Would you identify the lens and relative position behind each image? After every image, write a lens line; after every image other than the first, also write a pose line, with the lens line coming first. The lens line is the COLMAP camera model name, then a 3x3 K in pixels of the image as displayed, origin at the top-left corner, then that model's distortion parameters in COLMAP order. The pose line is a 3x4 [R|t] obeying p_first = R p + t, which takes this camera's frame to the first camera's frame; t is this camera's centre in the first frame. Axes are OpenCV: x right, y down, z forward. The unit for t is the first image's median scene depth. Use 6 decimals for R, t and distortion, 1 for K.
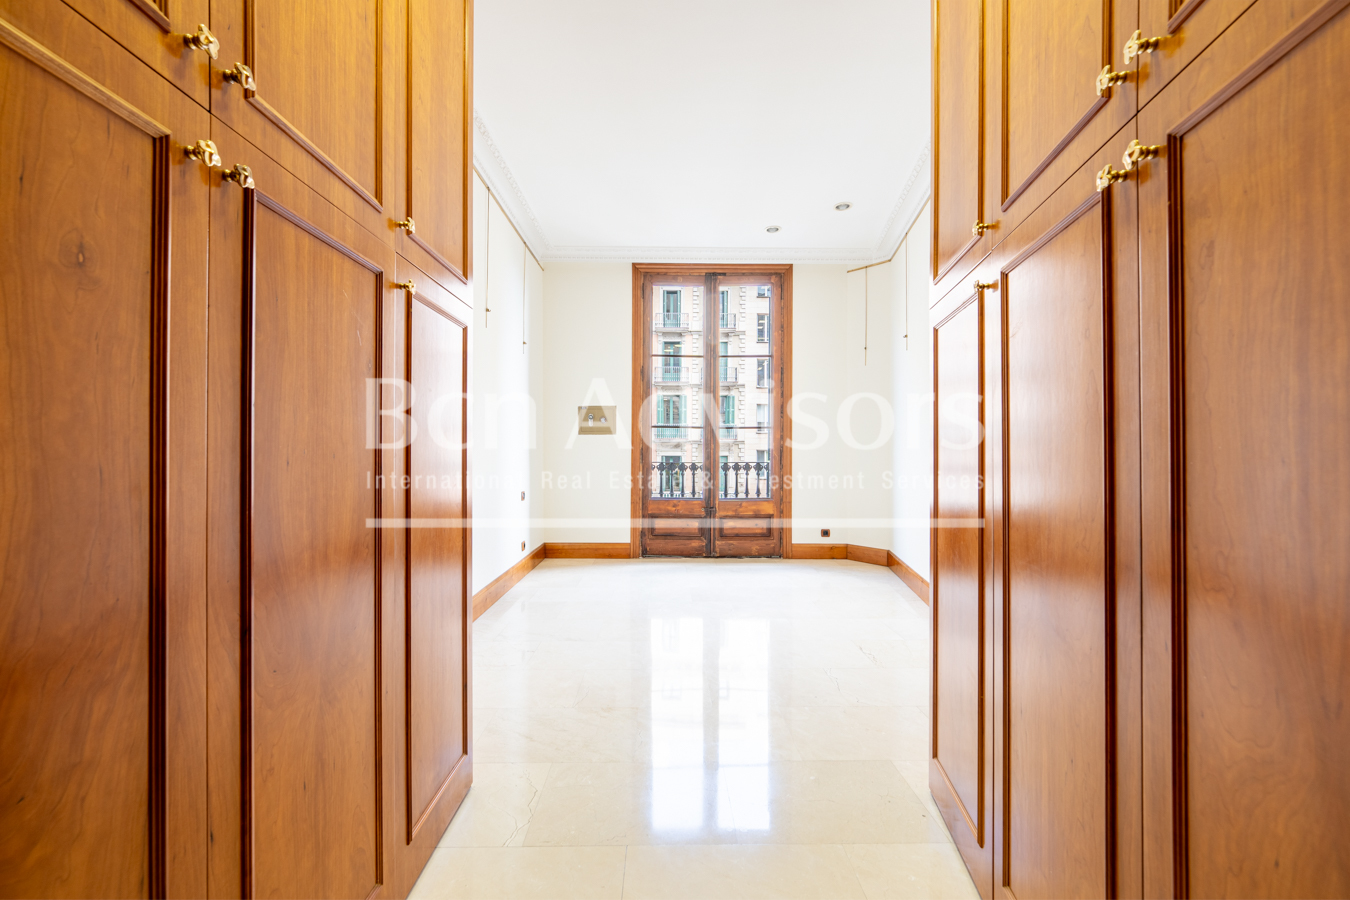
lens RADIAL K [[544.1, 0, 677.6], [0, 544.1, 451.5], [0, 0, 1]] dist [-0.000810, 0.000221]
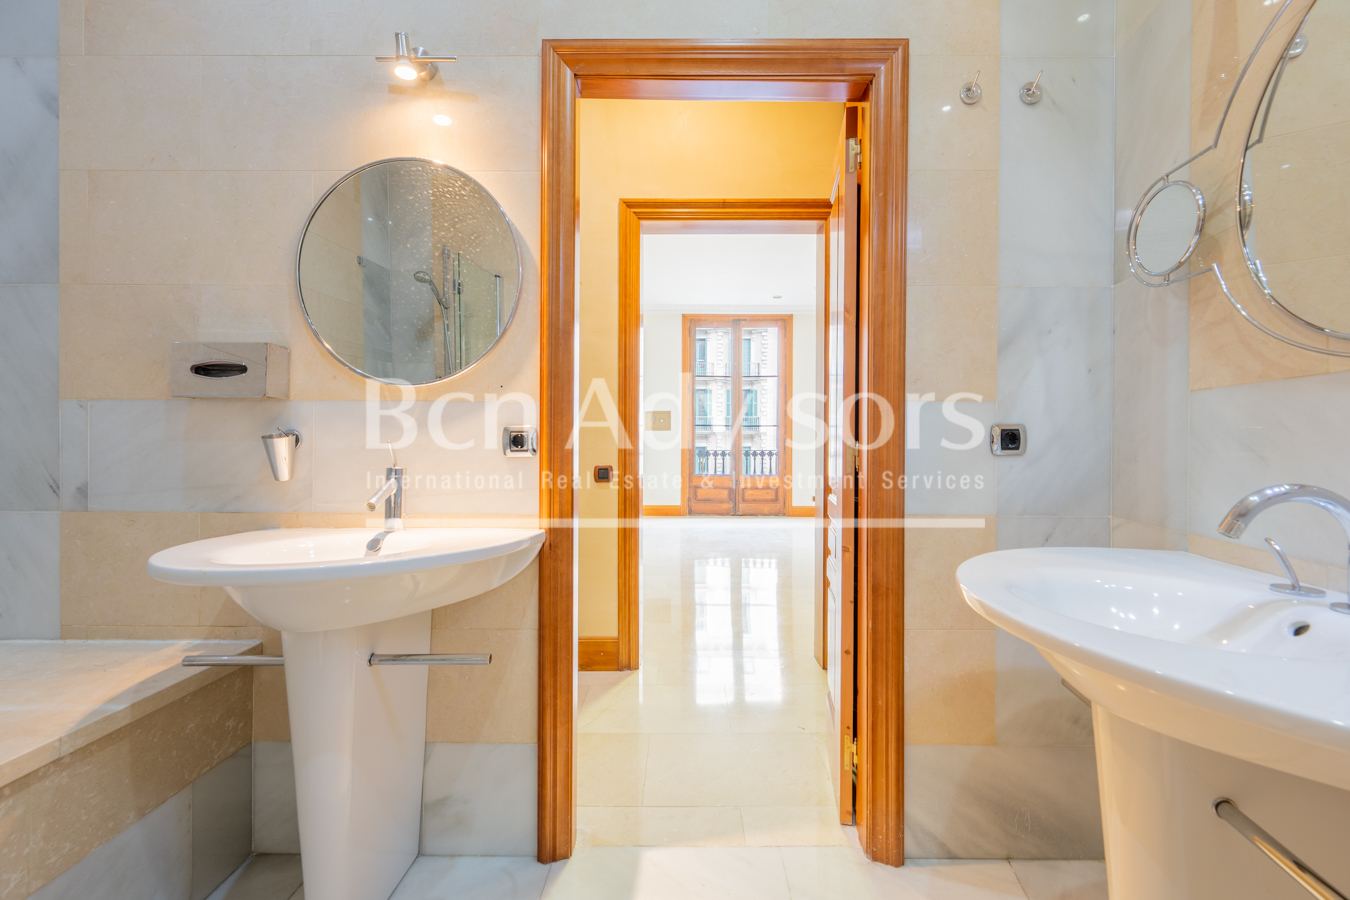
lens RADIAL K [[544.1, 0, 679.7], [0, 544.1, 448.8], [0, 0, 1]] dist [-0.000810, 0.000221]
pose [[0.999225, -0.001462, -0.039325, -0.032143], [0.001971, 0.999915, 0.012895, -0.002383], [0.039302, -0.012962, 0.999143, -0.456544]]
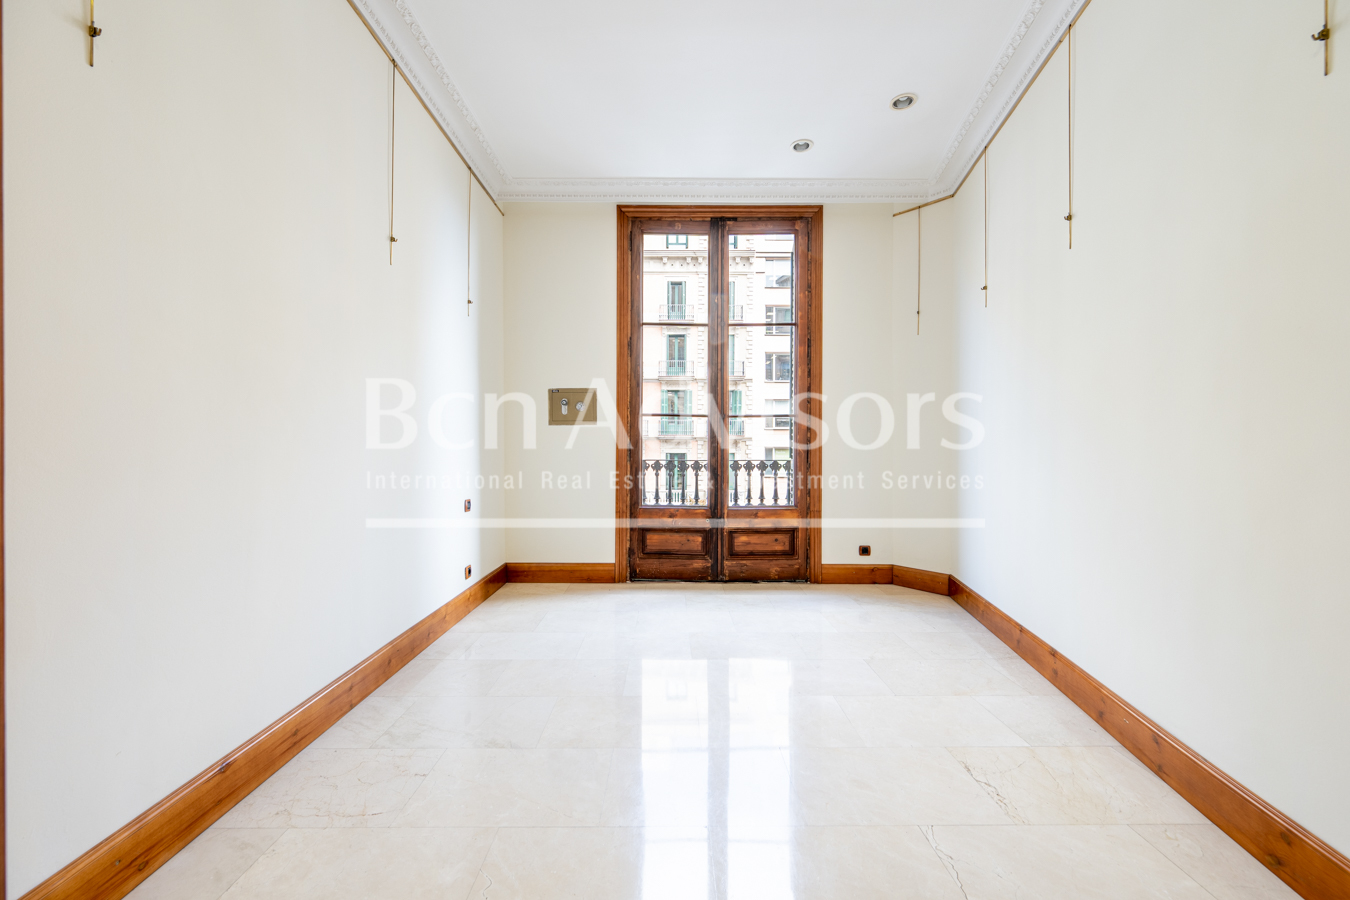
lens RADIAL K [[544.1, 0, 673.9], [0, 544.1, 449.4], [0, 0, 1]] dist [-0.000810, 0.000221]
pose [[0.999837, -0.000904, -0.018048, 0.011942], [0.000927, 0.999999, 0.001262, 0.003270], [0.018047, -0.001279, 0.999836, 0.216139]]
